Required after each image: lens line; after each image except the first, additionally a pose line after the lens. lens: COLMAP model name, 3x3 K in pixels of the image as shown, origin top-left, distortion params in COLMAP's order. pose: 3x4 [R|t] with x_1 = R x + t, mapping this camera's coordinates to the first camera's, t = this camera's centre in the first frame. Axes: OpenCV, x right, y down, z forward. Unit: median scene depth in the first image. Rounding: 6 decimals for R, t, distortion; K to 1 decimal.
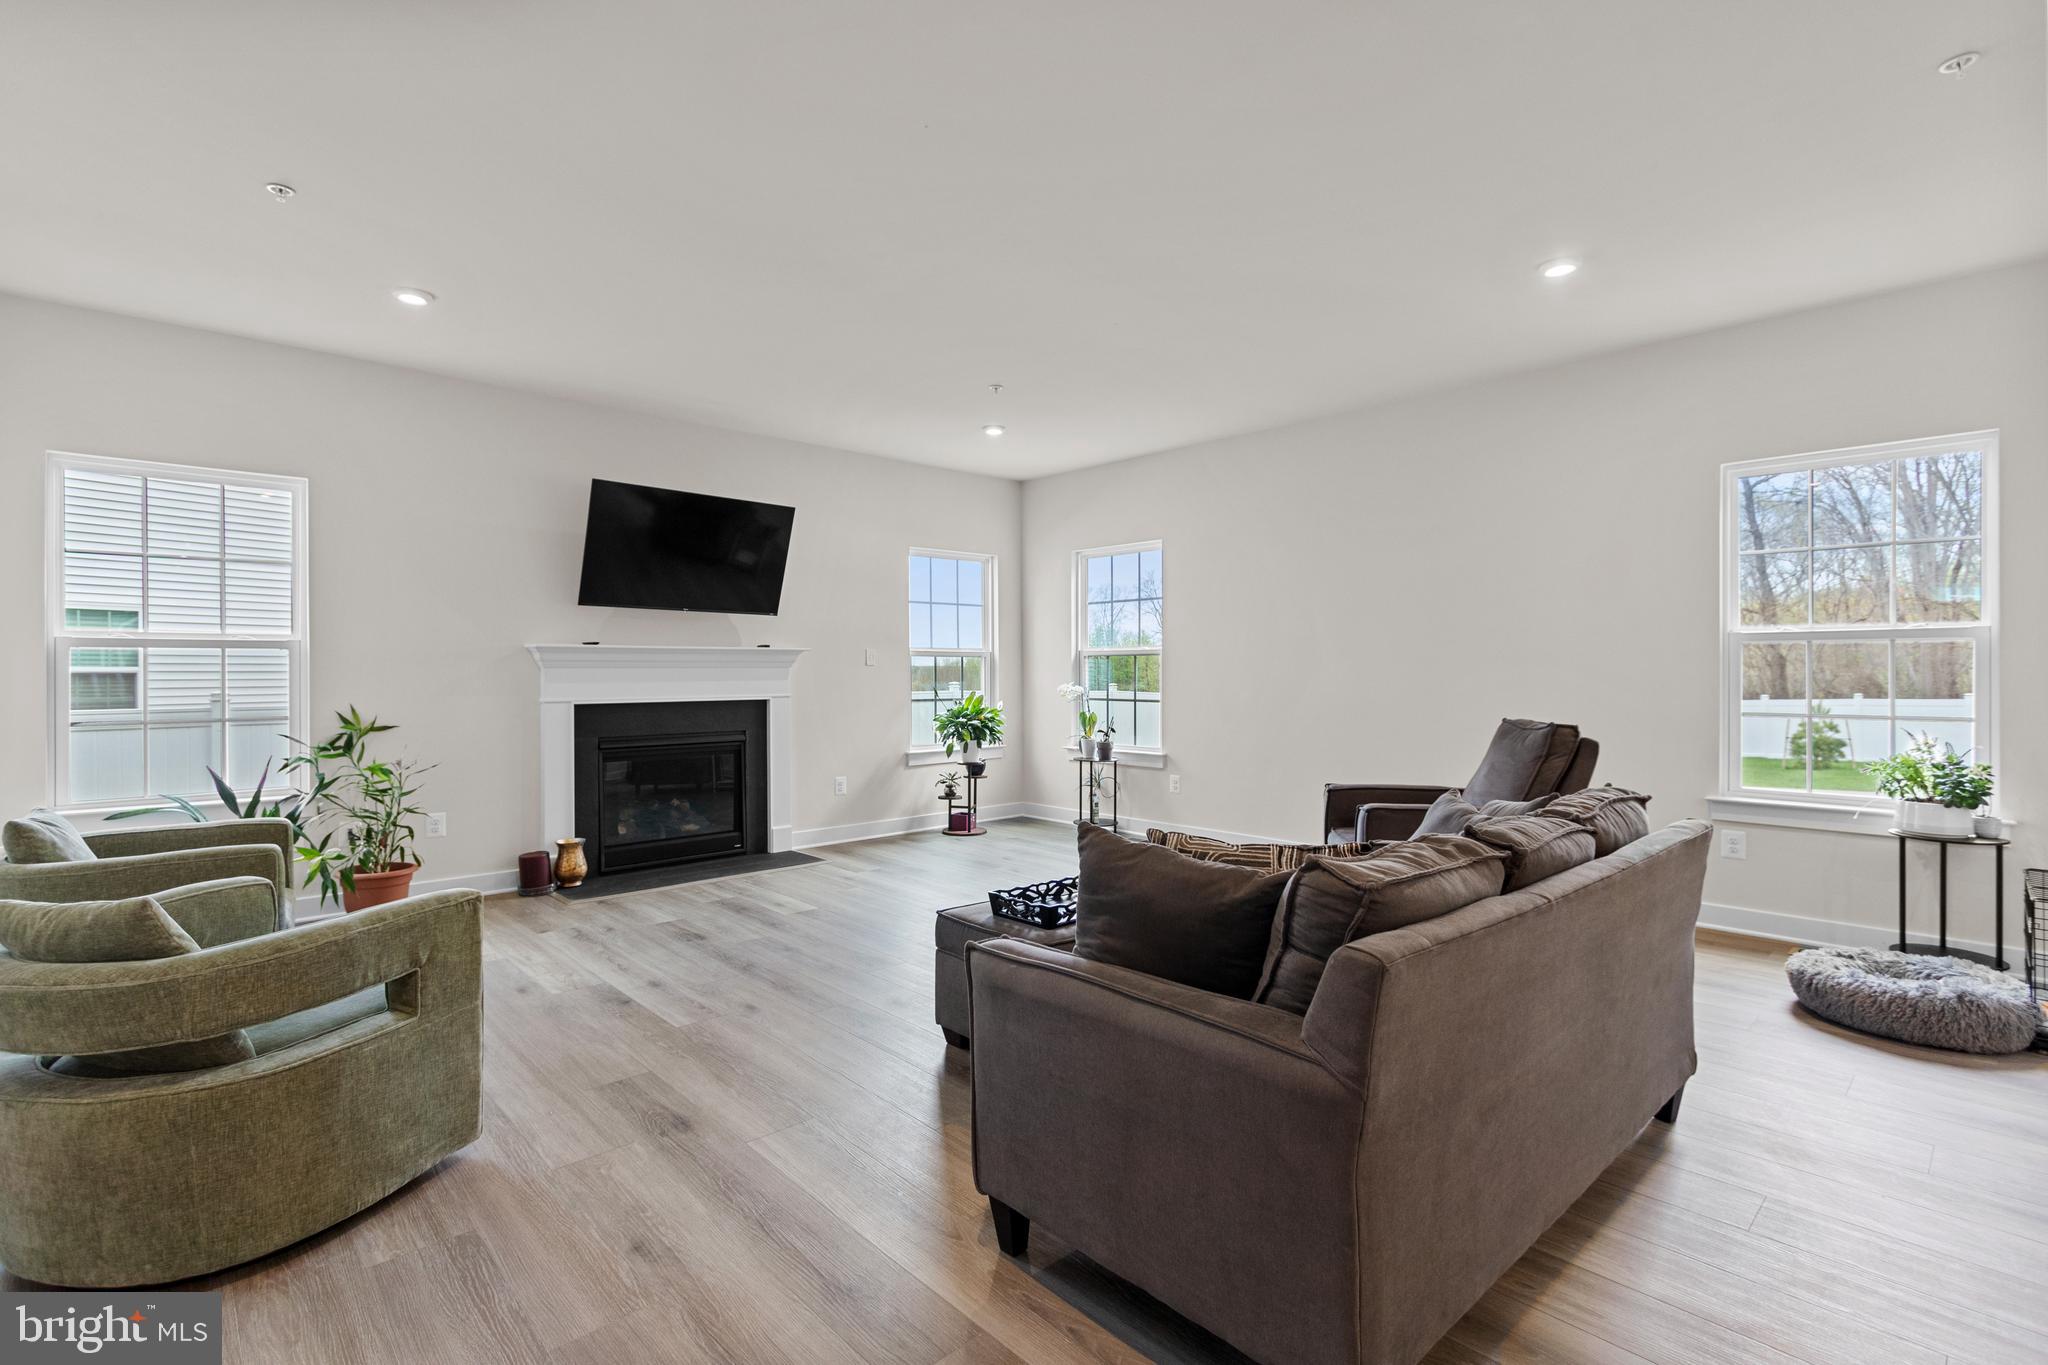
lens RADIAL K [[937.0, 0, 1008.2], [0, 937.0, 681.2], [0, 0, 1]] dist [0.005612, -0.000628]
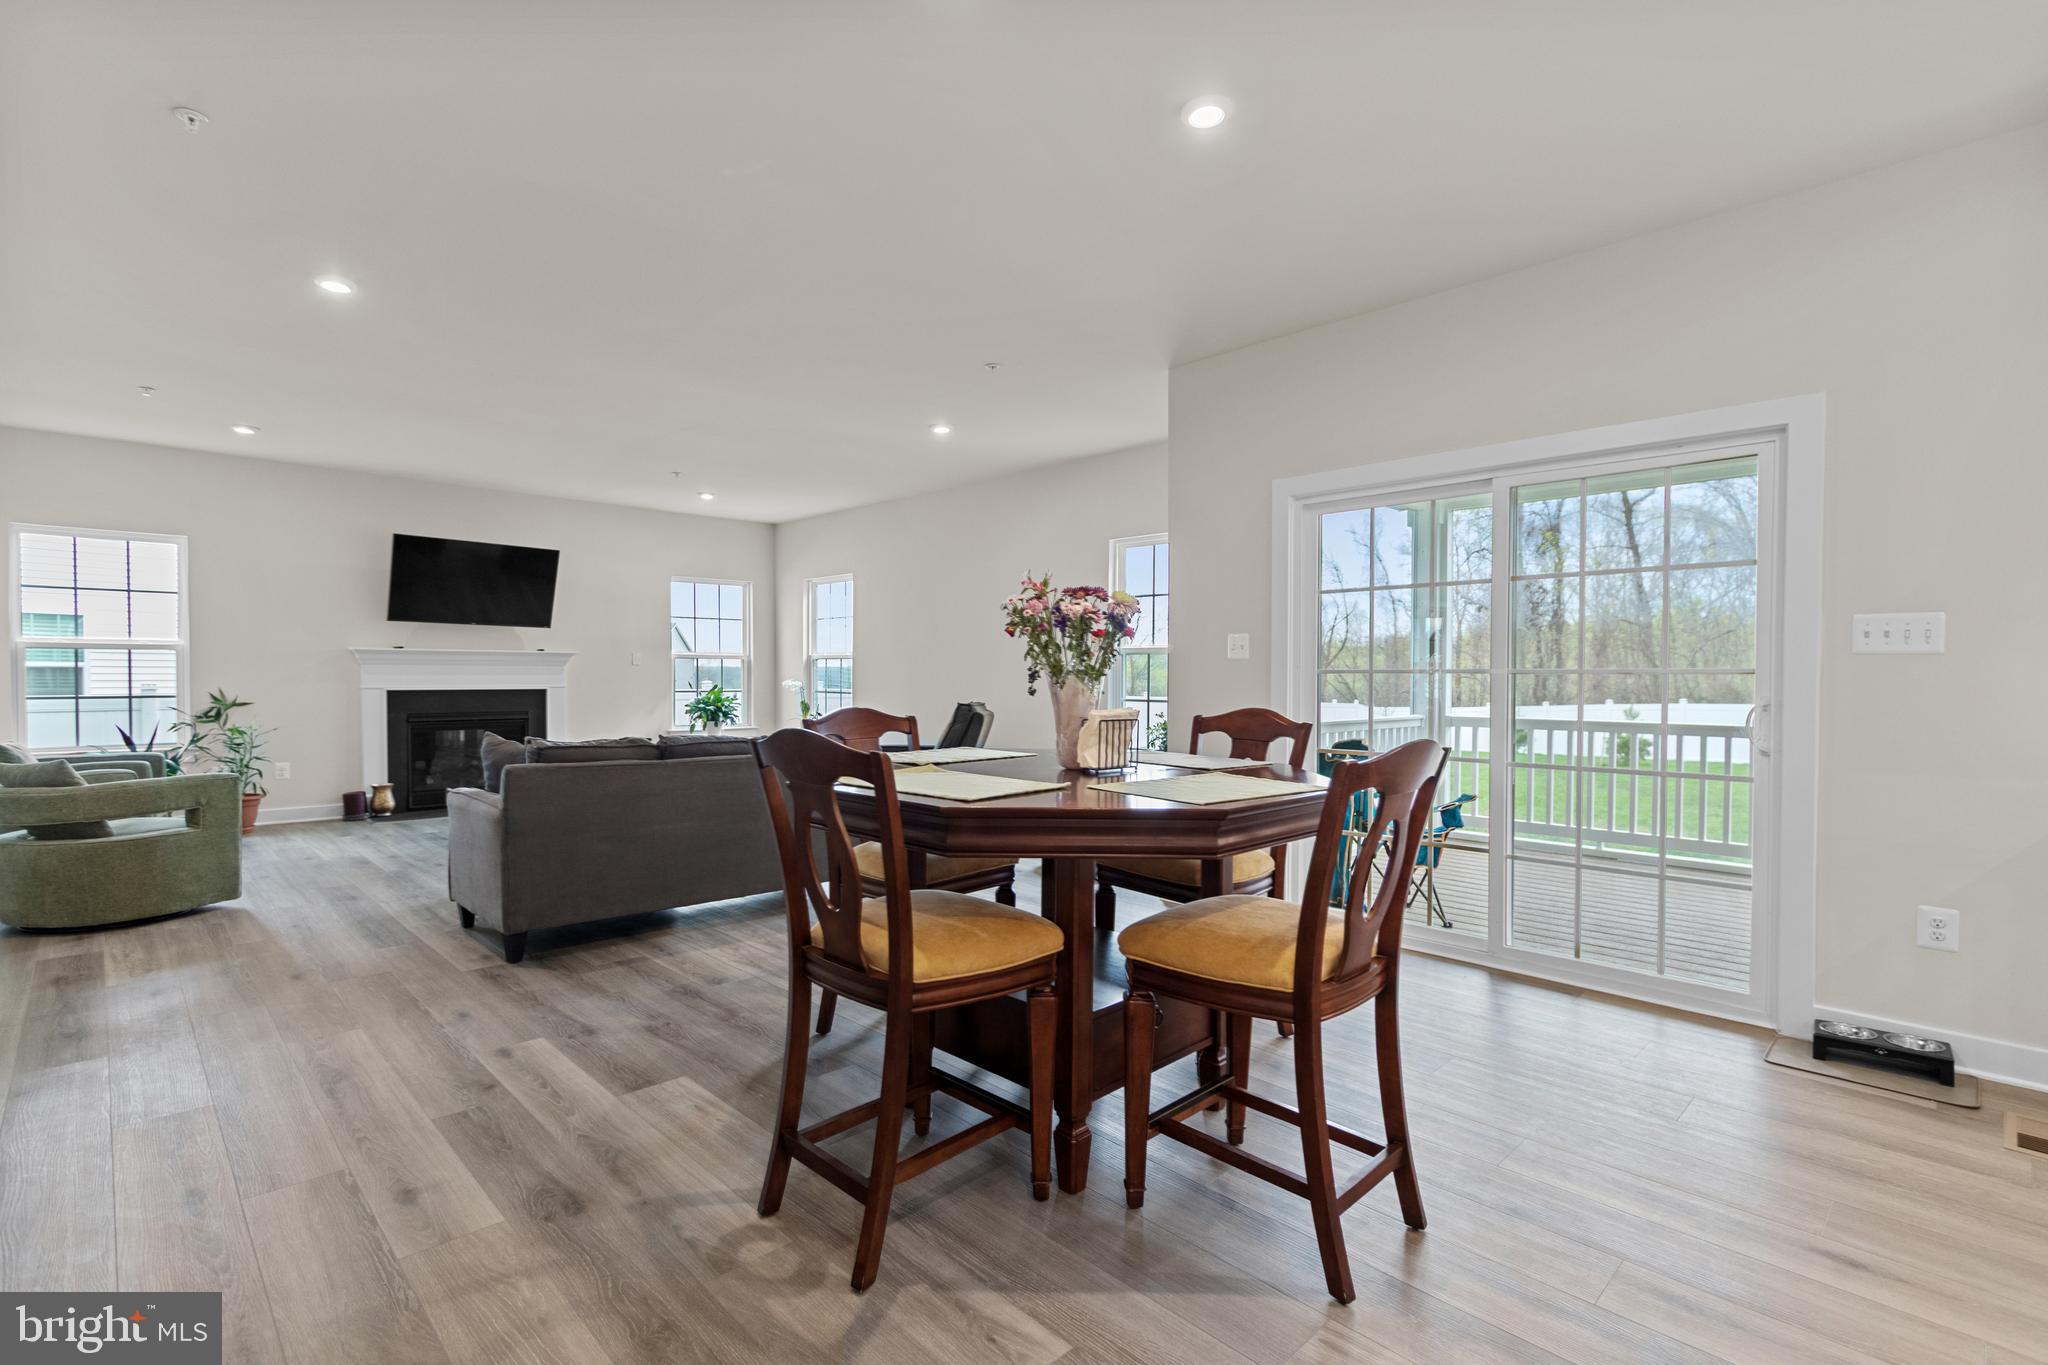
lens RADIAL K [[939.7, 0, 1010.6], [0, 939.7, 698.5], [0, 0, 1]] dist [0.002271, -0.000335]
pose [[0.999641, 0.007116, 0.025846, 0.457692], [-0.007516, 0.999853, 0.015416, 0.008445], [-0.025732, -0.015605, 0.999547, -0.464490]]
